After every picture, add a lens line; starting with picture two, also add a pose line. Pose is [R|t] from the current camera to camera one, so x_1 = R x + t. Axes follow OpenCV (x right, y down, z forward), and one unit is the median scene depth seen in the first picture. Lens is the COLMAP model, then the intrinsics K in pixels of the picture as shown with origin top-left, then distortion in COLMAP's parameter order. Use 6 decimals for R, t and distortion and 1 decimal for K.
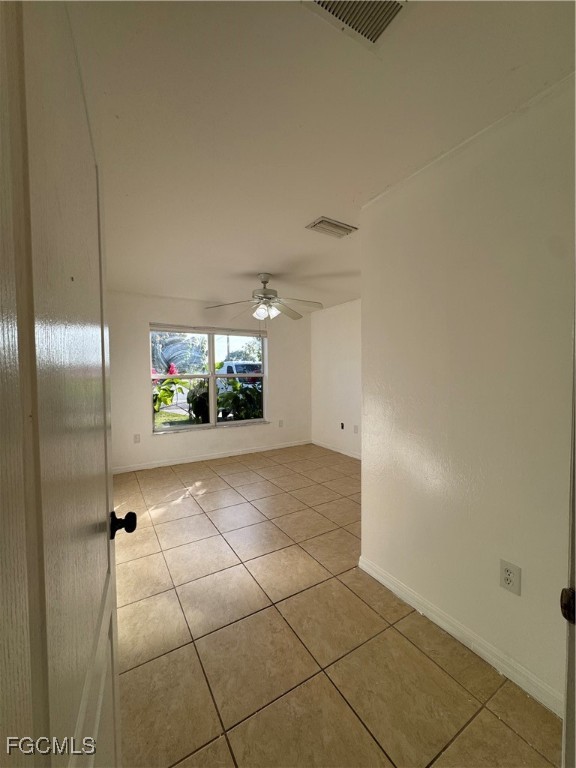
lens RADIAL K [[307.5, 0, 287.2], [0, 307.5, 384.9], [0, 0, 1]] dist [0.000079, 0.000029]
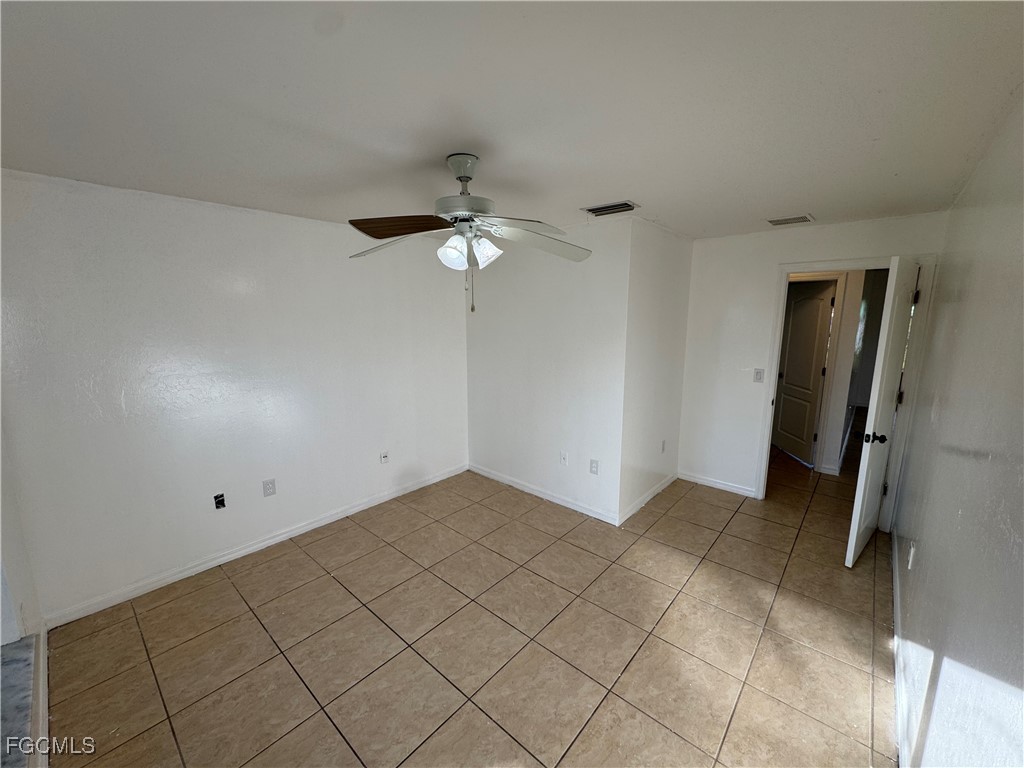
lens RADIAL K [[409.9, 0, 510.3], [0, 409.9, 382.0], [0, 0, 1]] dist [0.000079, 0.000029]
pose [[-0.295727, -0.152691, 0.942990, -1.095605], [0.045499, 0.983771, 0.173563, -0.264446], [-0.954188, 0.094232, -0.283981, 1.862758]]
